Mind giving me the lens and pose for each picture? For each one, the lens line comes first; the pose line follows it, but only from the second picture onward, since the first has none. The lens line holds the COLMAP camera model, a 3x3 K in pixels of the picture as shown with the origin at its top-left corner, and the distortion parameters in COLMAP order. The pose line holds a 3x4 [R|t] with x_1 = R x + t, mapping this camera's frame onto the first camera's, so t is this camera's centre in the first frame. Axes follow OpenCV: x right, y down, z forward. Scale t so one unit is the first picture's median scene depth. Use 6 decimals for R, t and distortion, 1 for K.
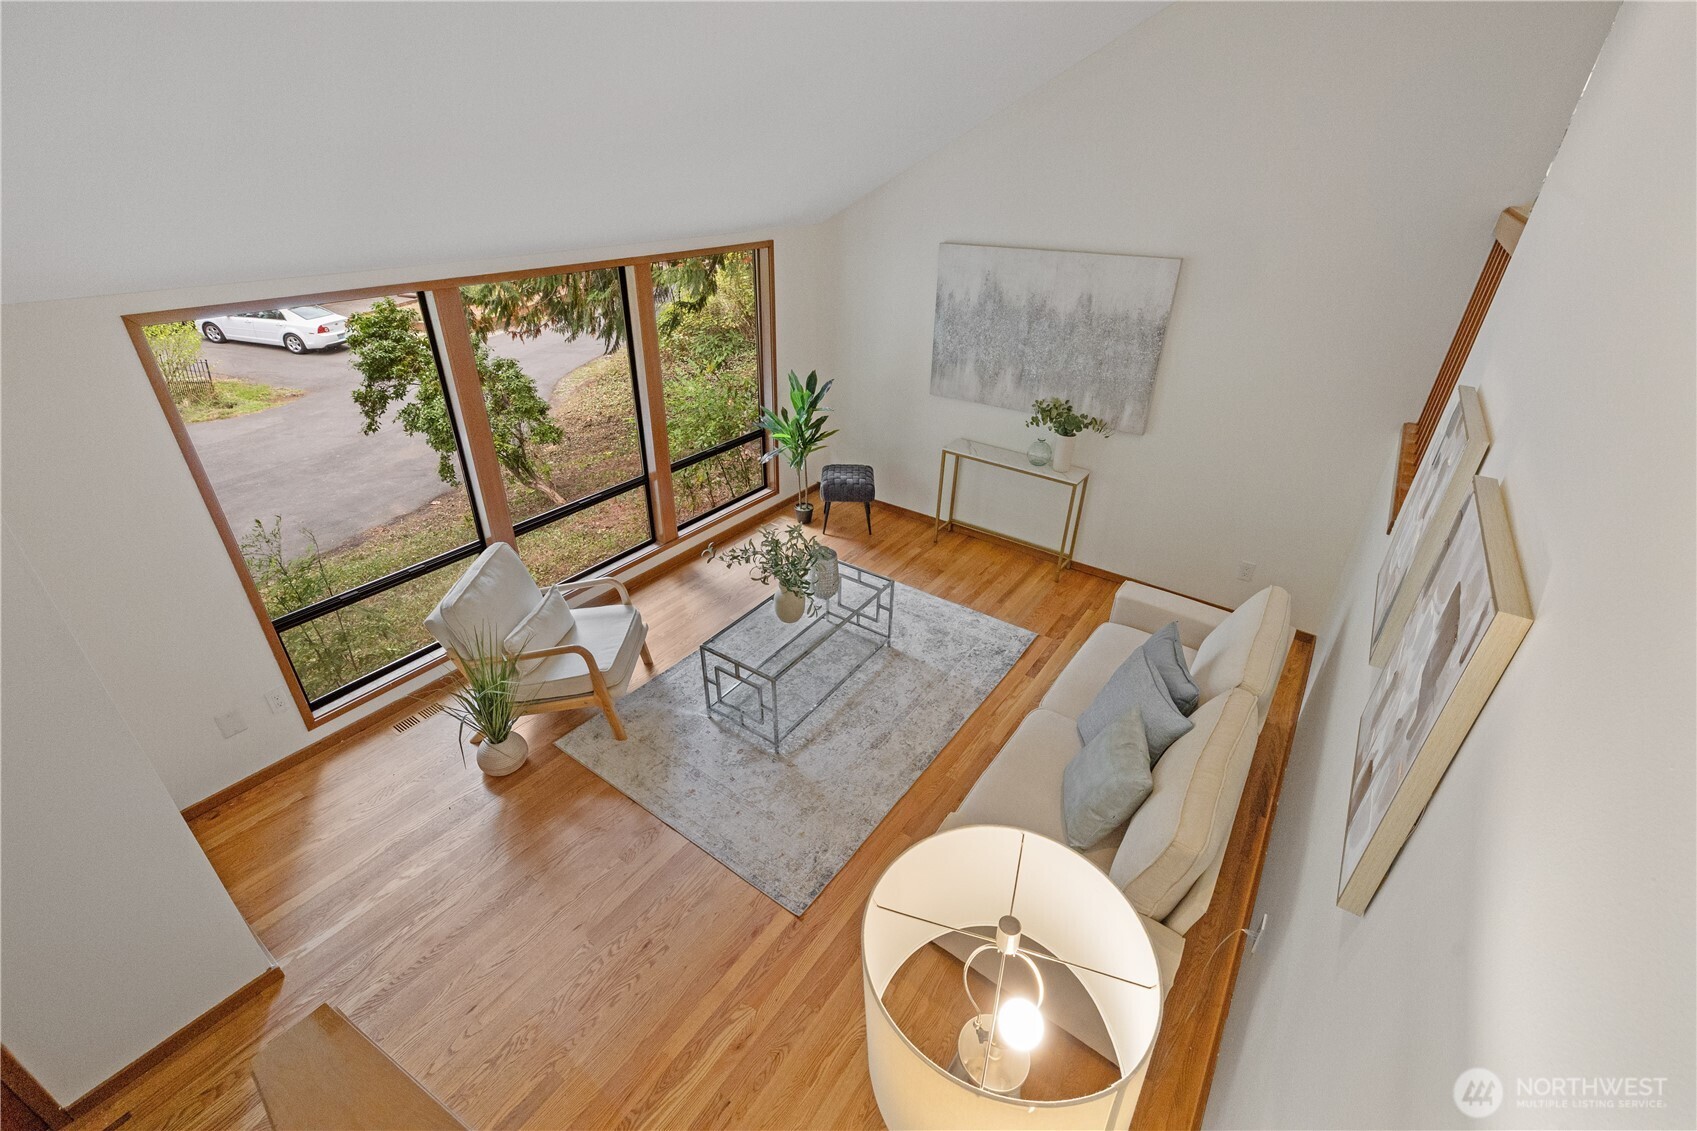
lens RADIAL K [[719.2, 0, 848.1], [0, 719.2, 552.0], [0, 0, 1]] dist [0.002051, -0.000982]
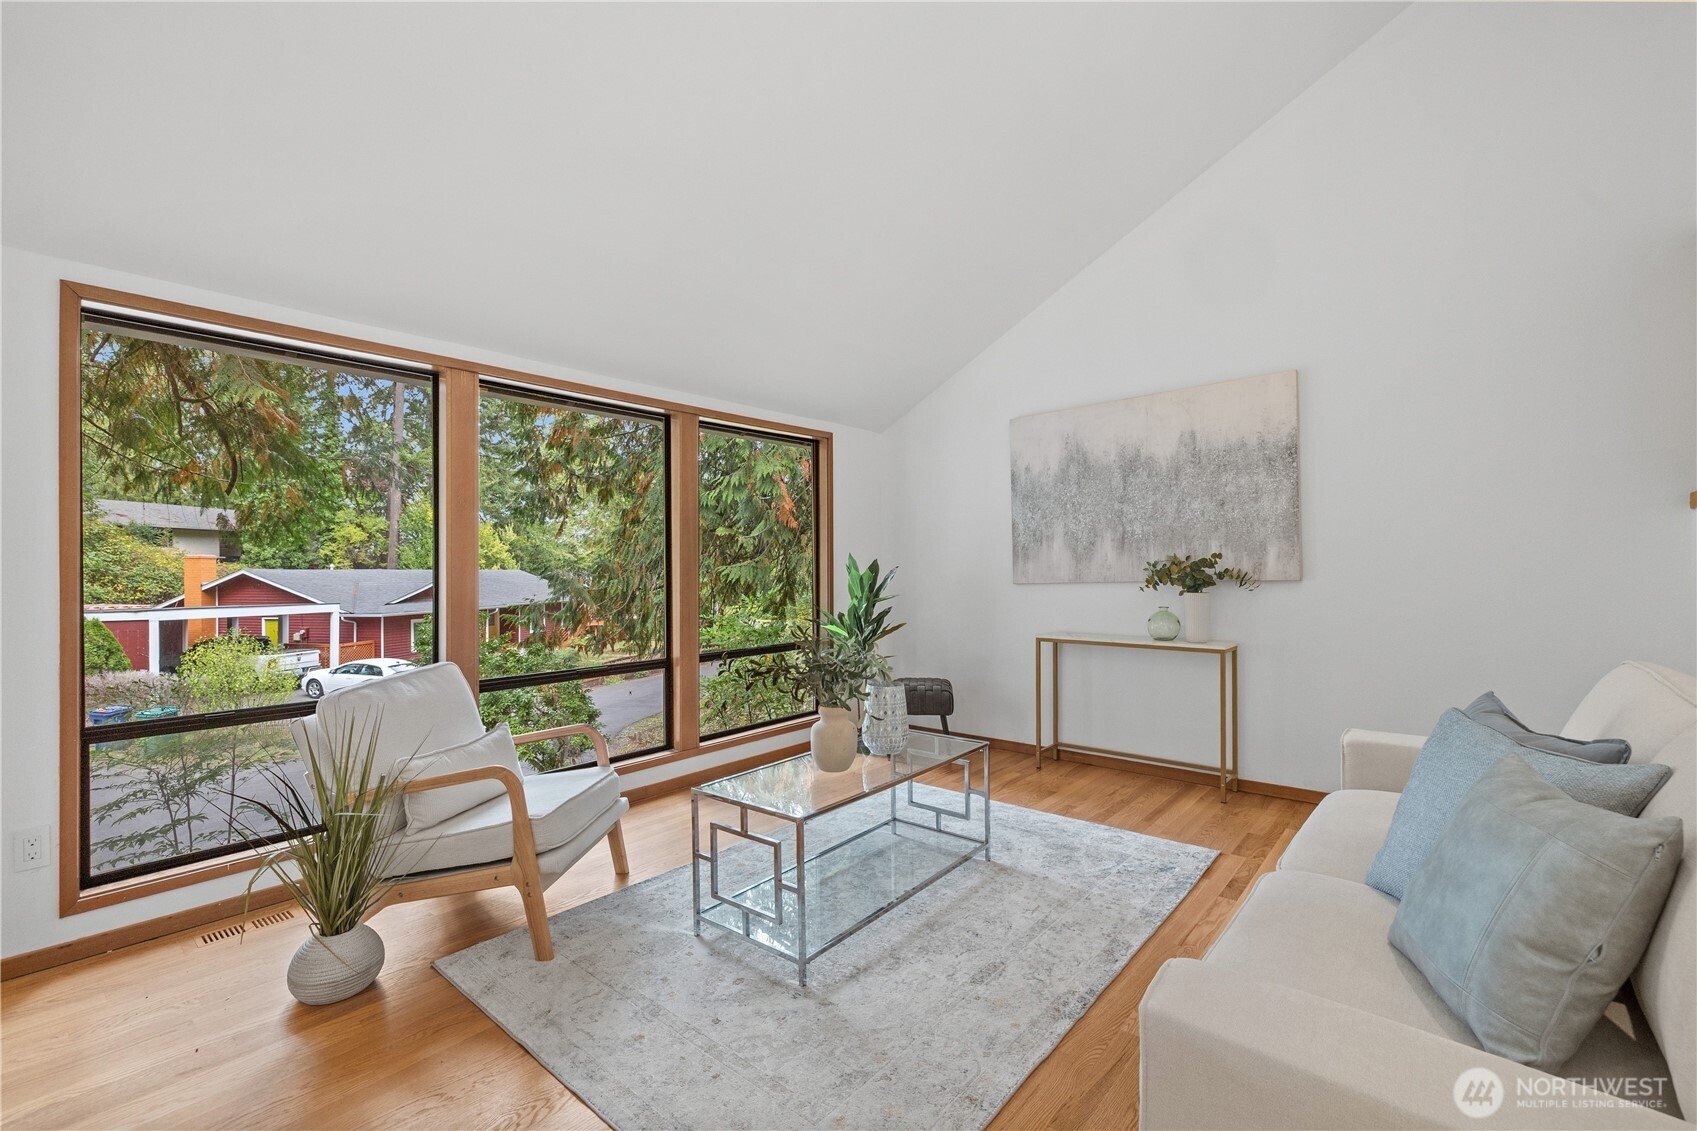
lens RADIAL K [[719.2, 0, 851.4], [0, 719.2, 578.4], [0, 0, 1]] dist [0.002051, -0.000982]
pose [[0.995827, -0.030550, -0.085995, -0.002606], [-0.015101, 0.874154, -0.485414, 0.221590], [0.090003, 0.484687, 0.870045, 0.293400]]
